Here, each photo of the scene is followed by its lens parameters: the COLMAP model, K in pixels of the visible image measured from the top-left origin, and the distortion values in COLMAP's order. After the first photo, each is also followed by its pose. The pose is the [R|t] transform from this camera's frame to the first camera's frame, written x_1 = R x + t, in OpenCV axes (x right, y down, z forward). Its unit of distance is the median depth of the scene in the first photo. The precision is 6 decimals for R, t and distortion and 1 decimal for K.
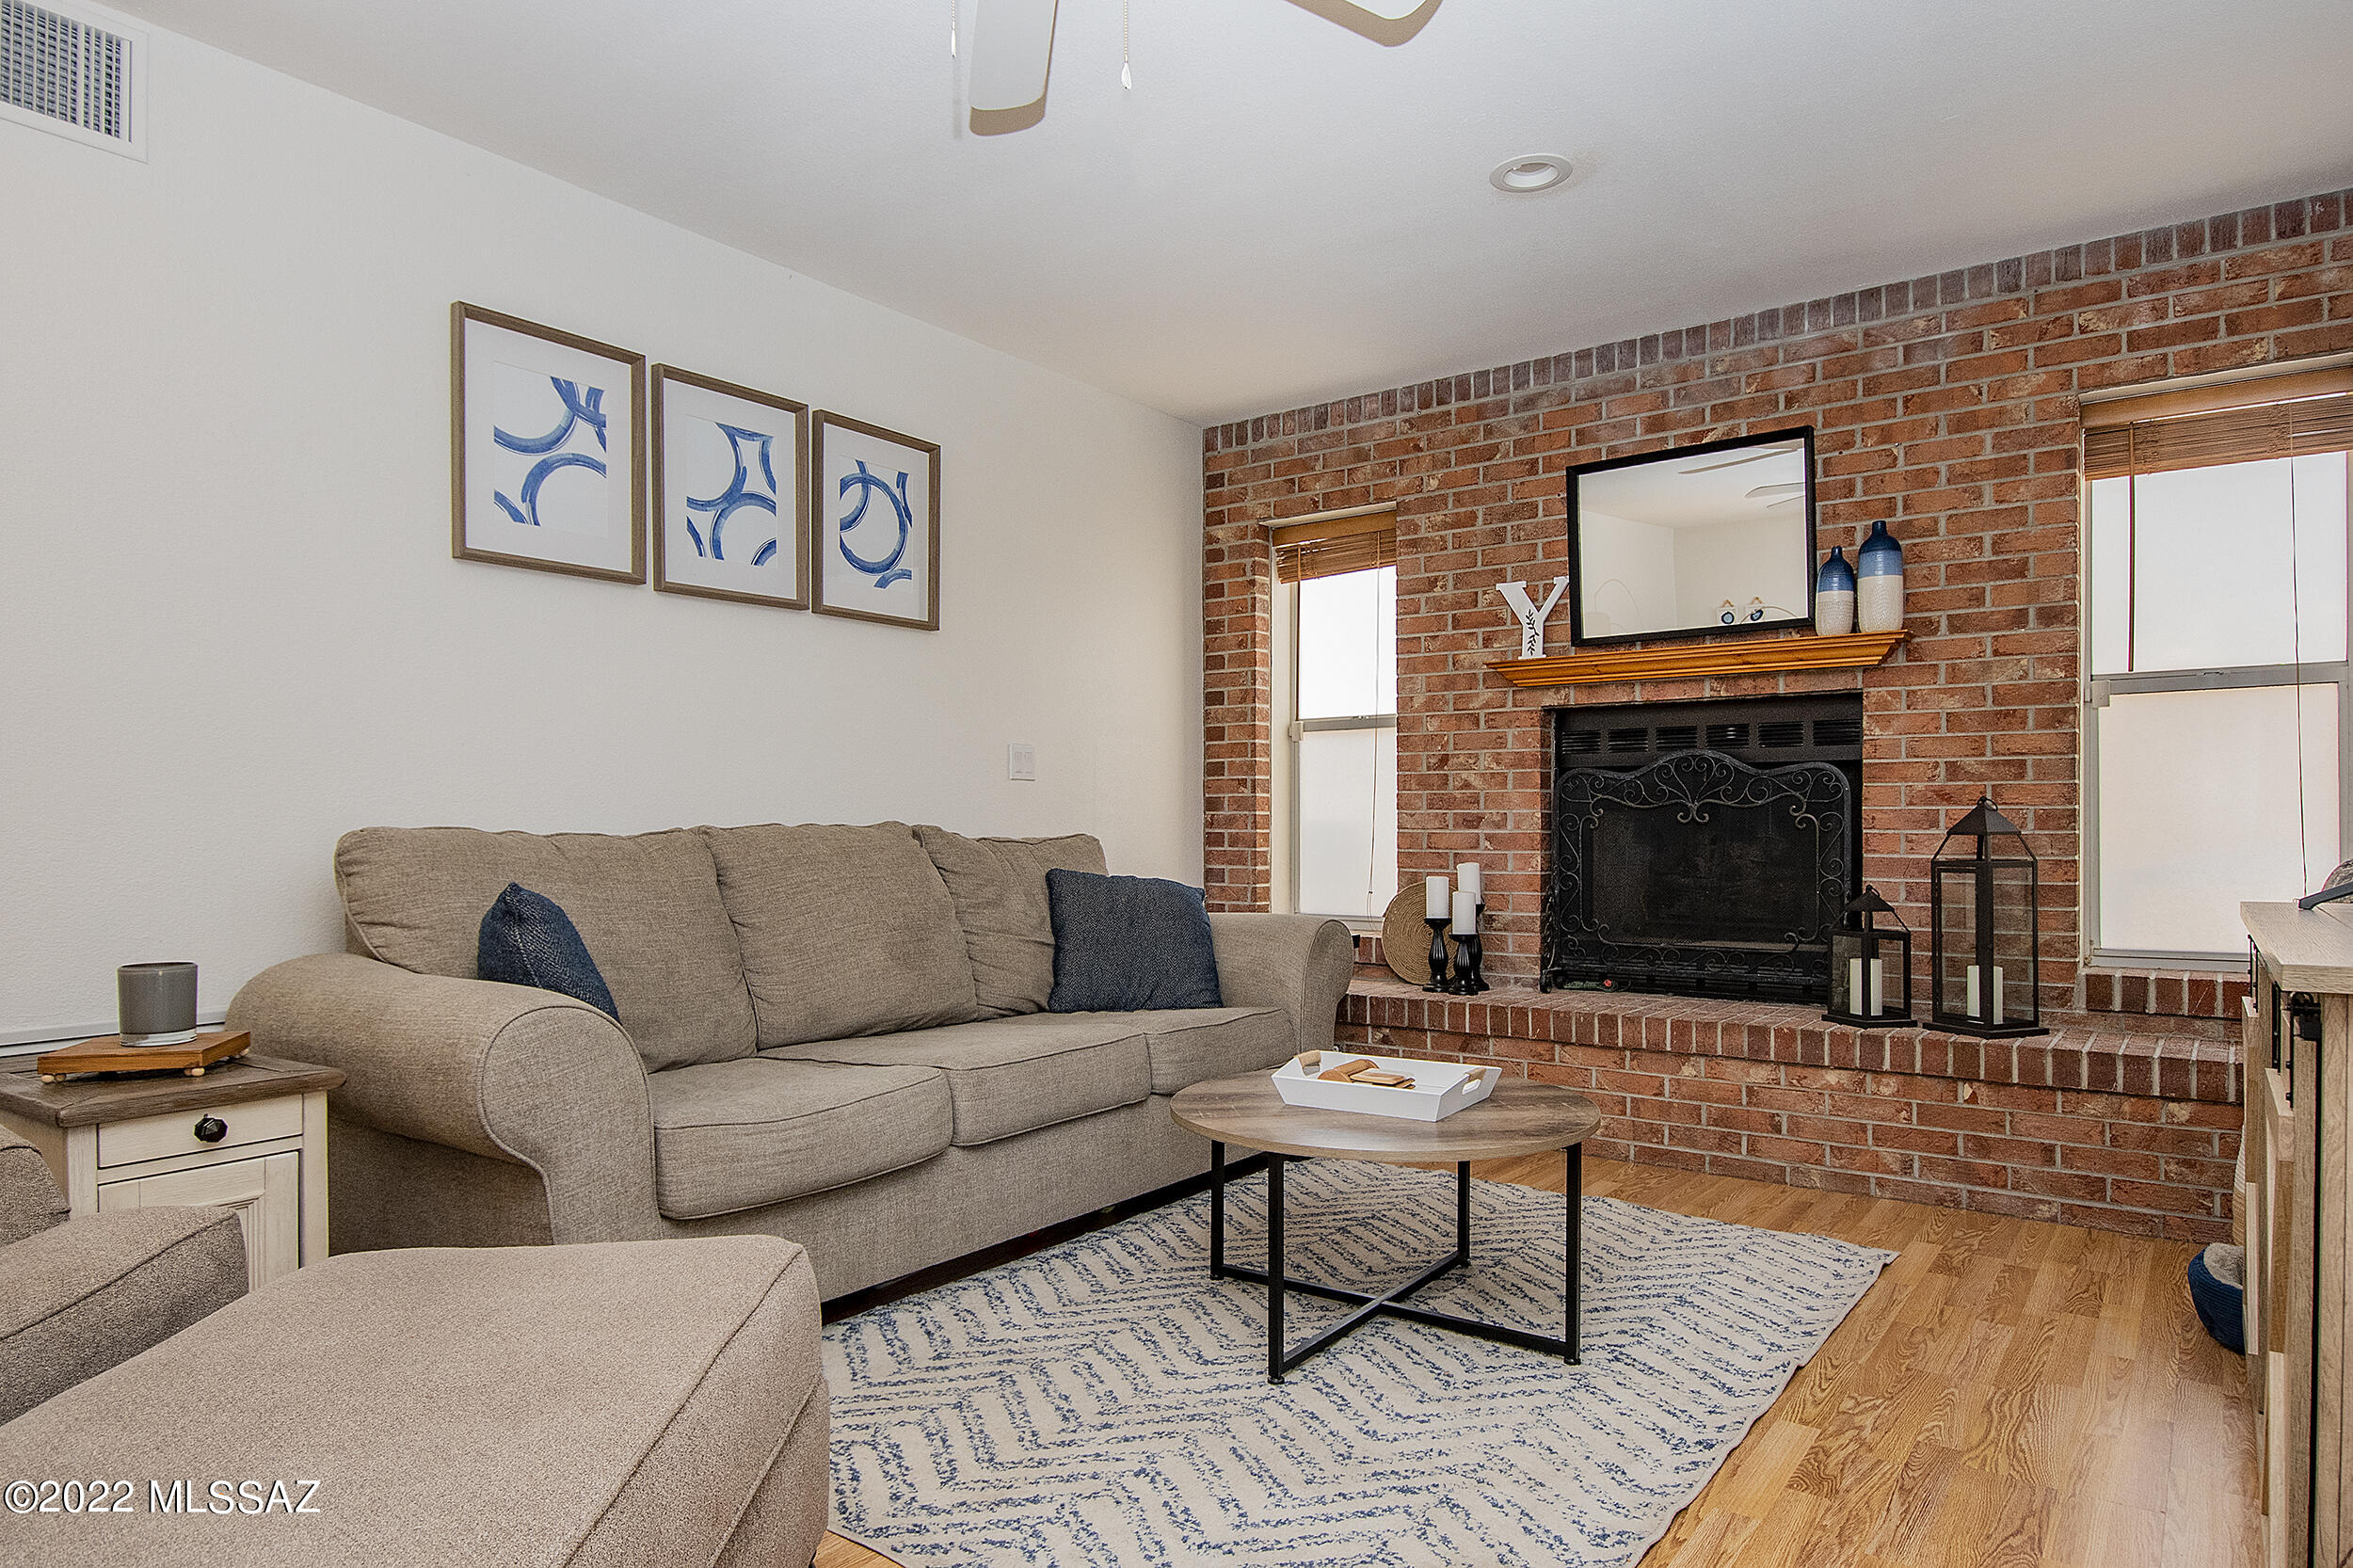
lens RADIAL K [[1414.2, 0, 1150.9], [0, 1414.2, 832.4], [0, 0, 1]] dist [-0.002002, -0.010050]
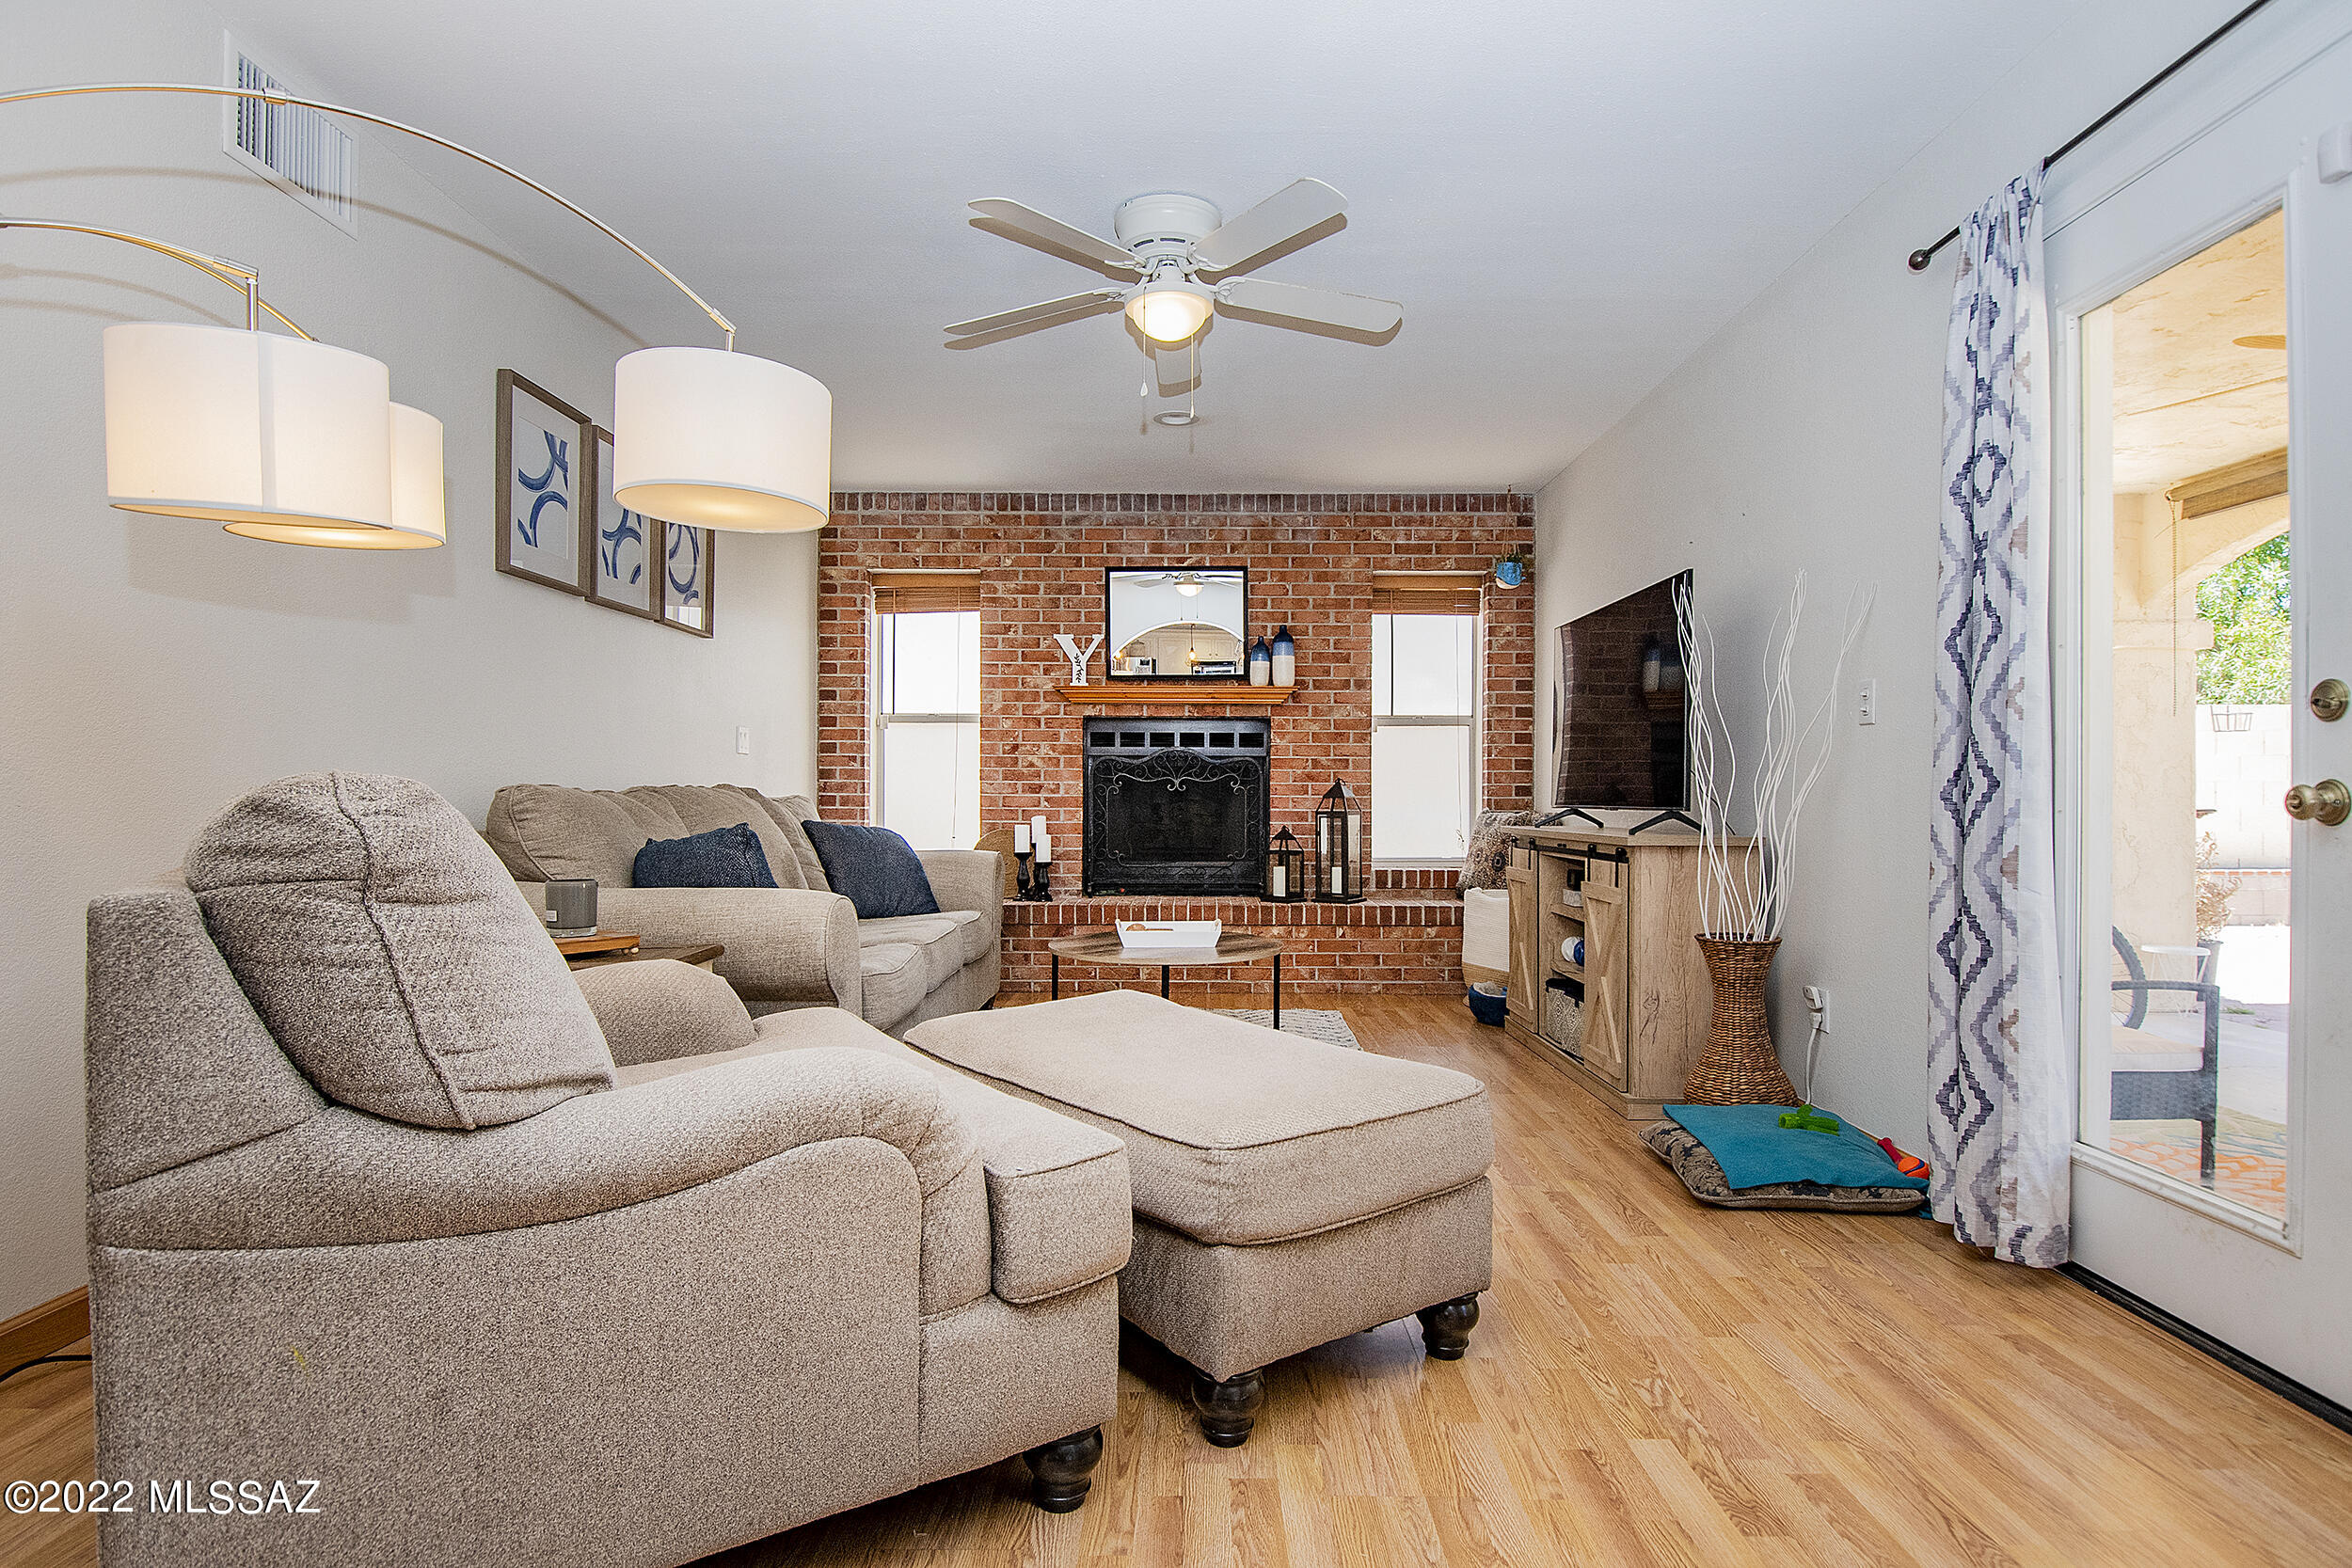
lens RADIAL K [[1258.7, 0, 1192.1], [0, 1258.7, 791.9], [0, 0, 1]] dist [0.009419, -0.001909]
pose [[0.796549, 0.007685, 0.604525, -0.544354], [-0.003362, 0.999960, -0.008282, 0.007491], [-0.604565, 0.004564, 0.796543, -0.212405]]
